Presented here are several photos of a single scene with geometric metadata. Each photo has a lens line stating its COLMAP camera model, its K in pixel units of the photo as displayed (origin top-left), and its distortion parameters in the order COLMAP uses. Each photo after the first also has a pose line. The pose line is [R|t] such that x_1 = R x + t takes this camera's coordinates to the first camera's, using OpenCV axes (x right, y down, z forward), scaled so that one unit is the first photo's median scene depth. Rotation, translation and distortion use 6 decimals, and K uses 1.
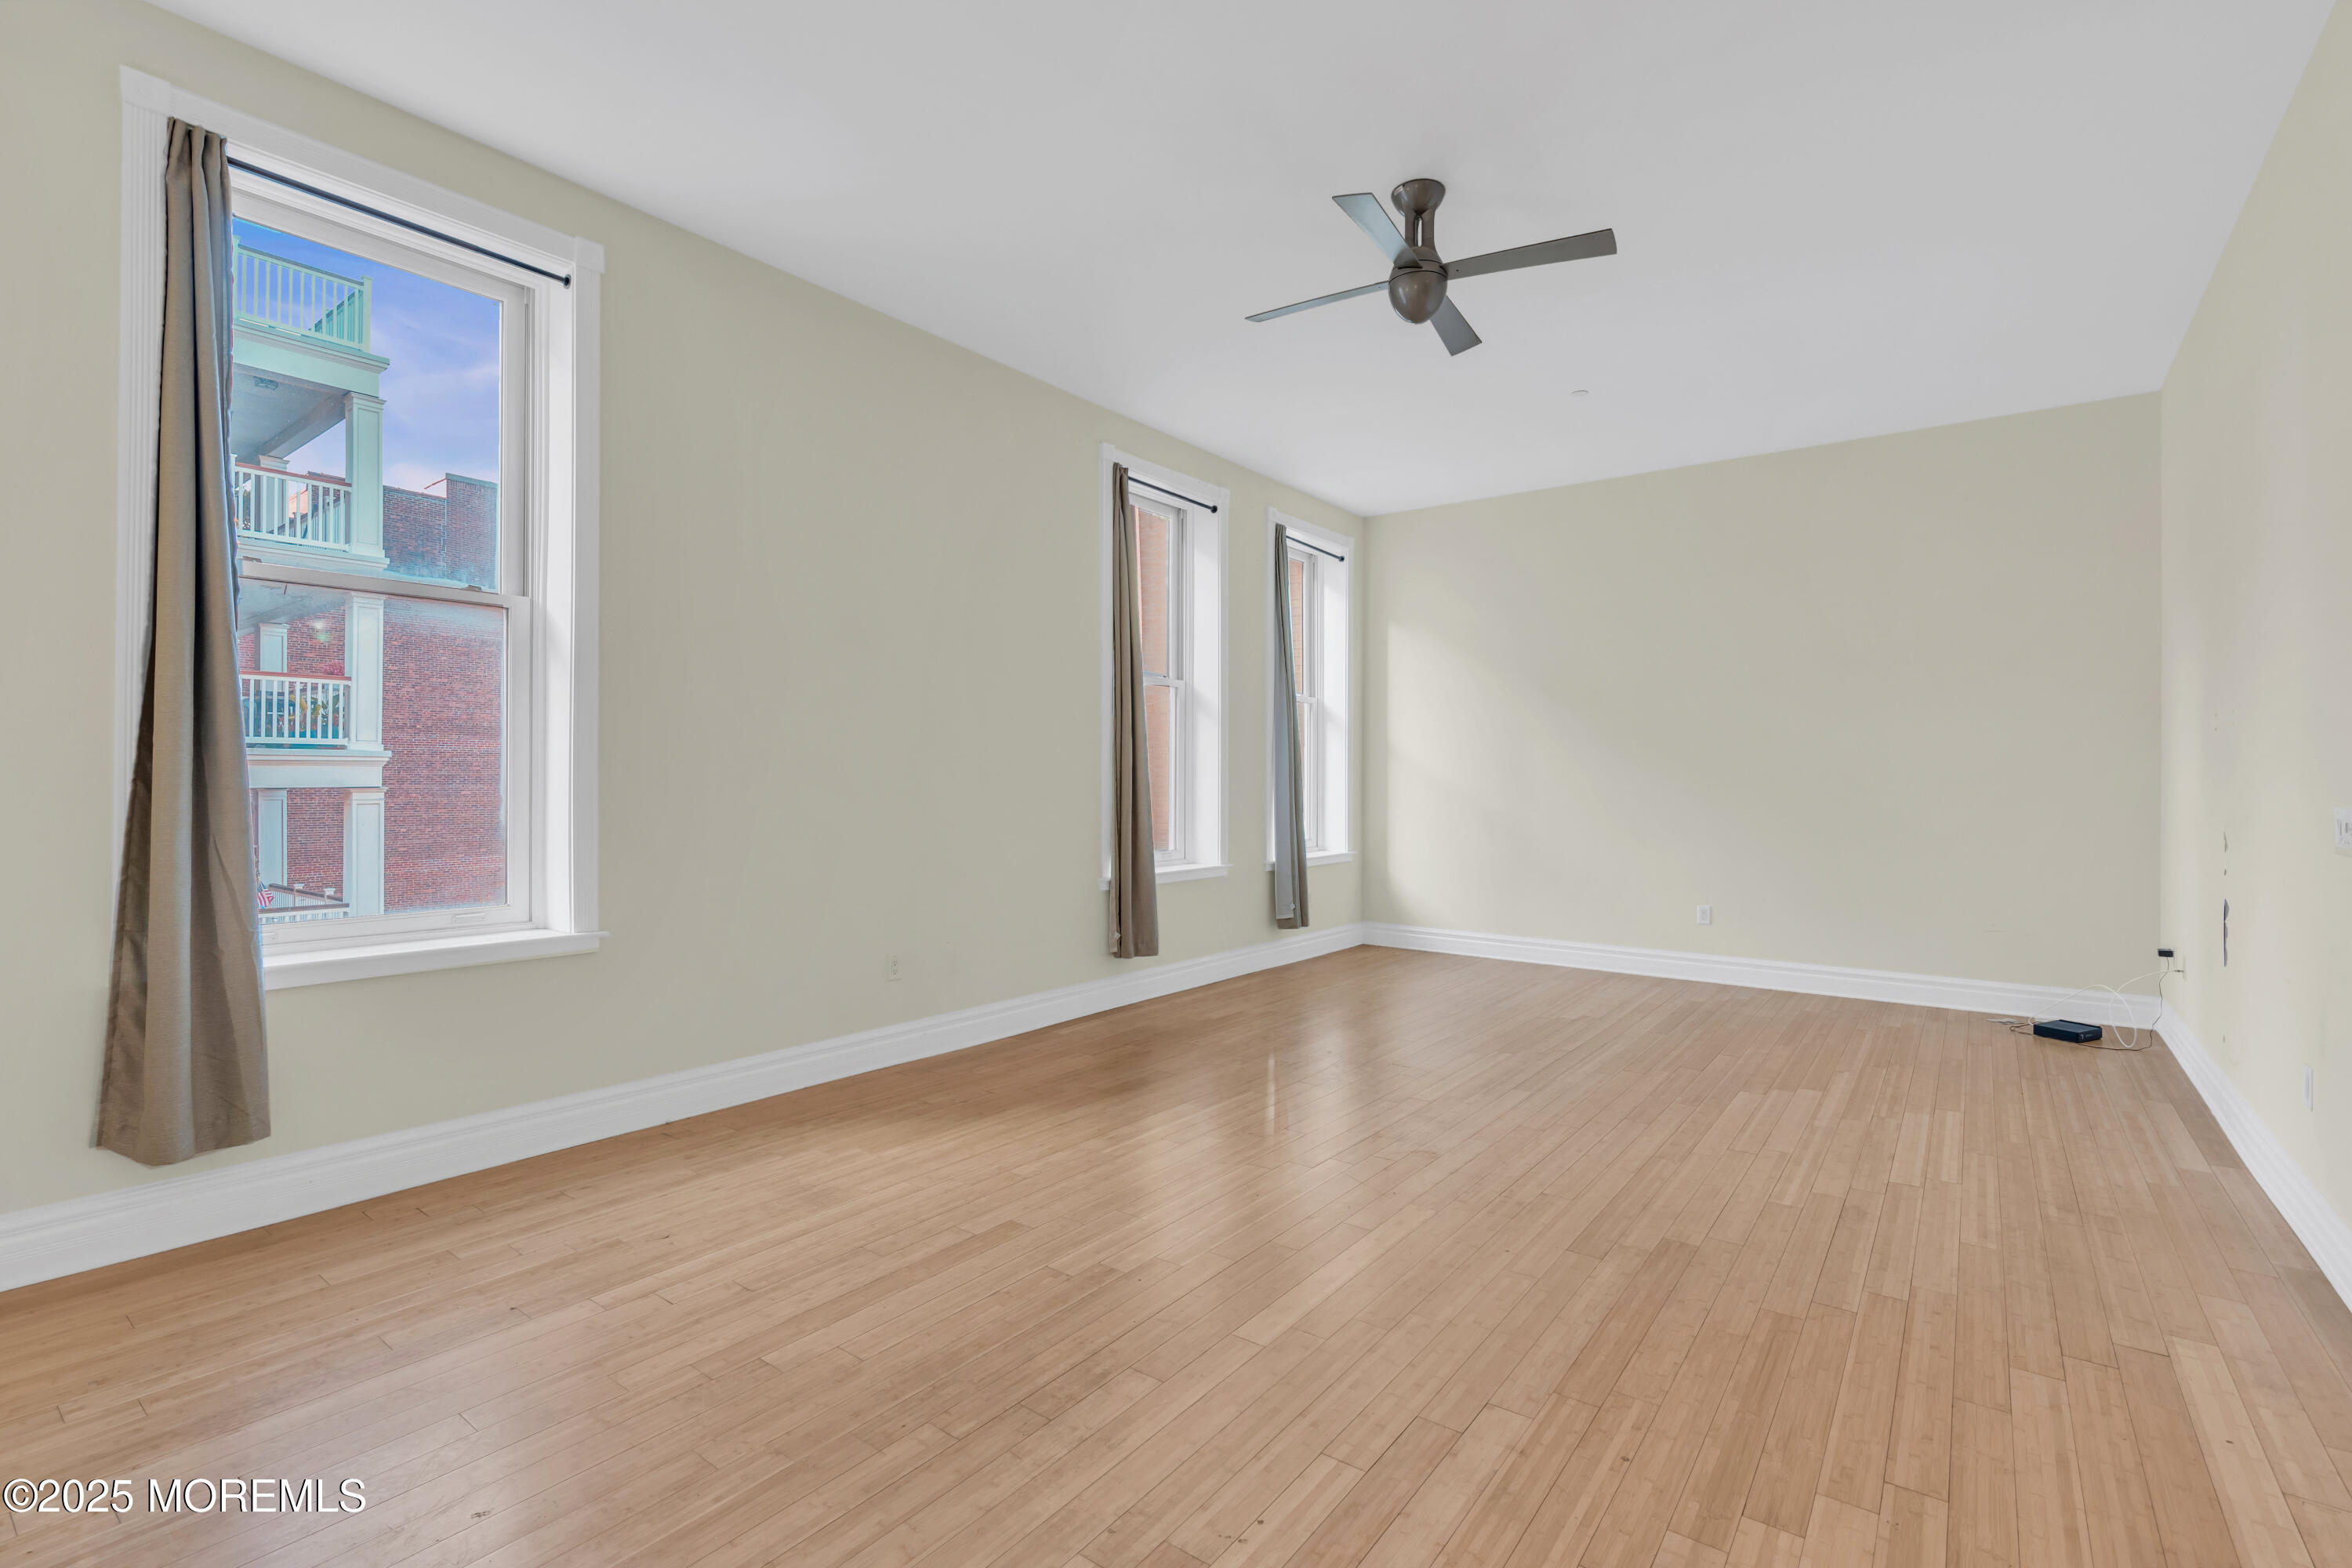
lens RADIAL K [[1063.6, 0, 1186.4], [0, 1063.6, 781.4], [0, 0, 1]] dist [-0.006459, 0.003005]
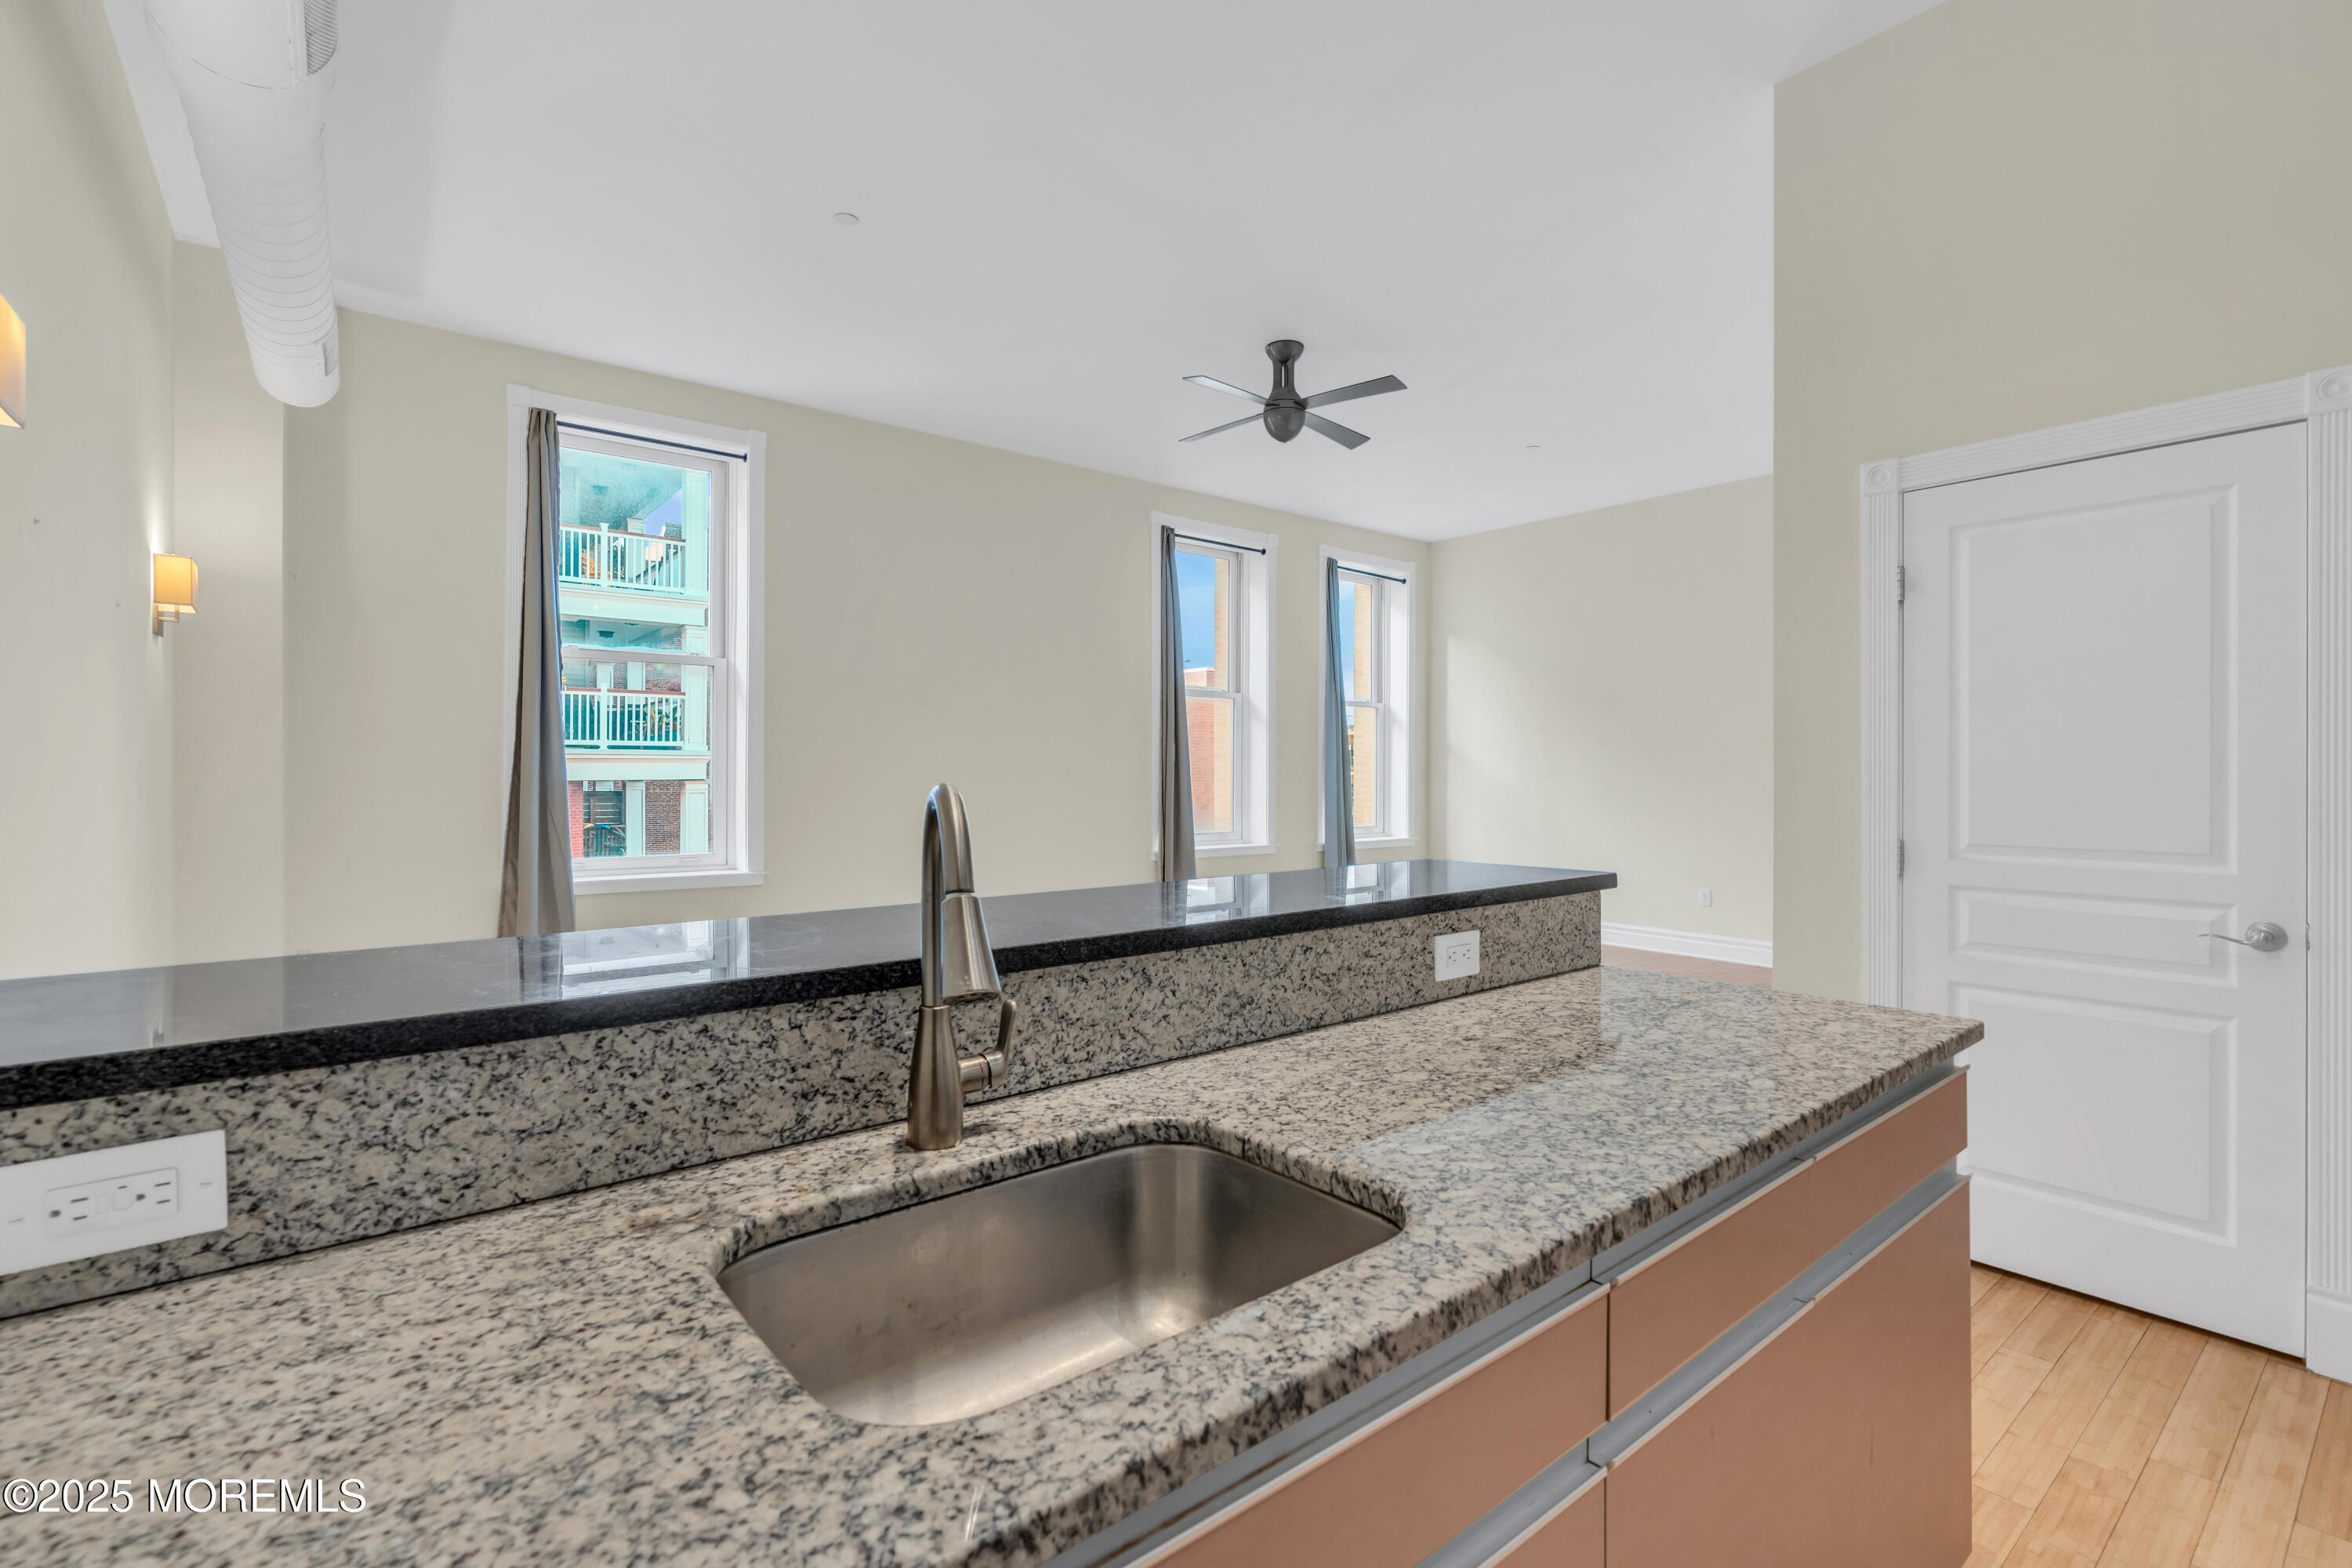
lens RADIAL K [[1063.6, 0, 1183.2], [0, 1063.6, 776.1], [0, 0, 1]] dist [-0.006459, 0.003005]
pose [[0.969757, 0.000447, -0.244072, 0.306482], [-0.000185, 0.999999, 0.001097, -0.001037], [0.244072, -0.001019, 0.969757, -0.262407]]
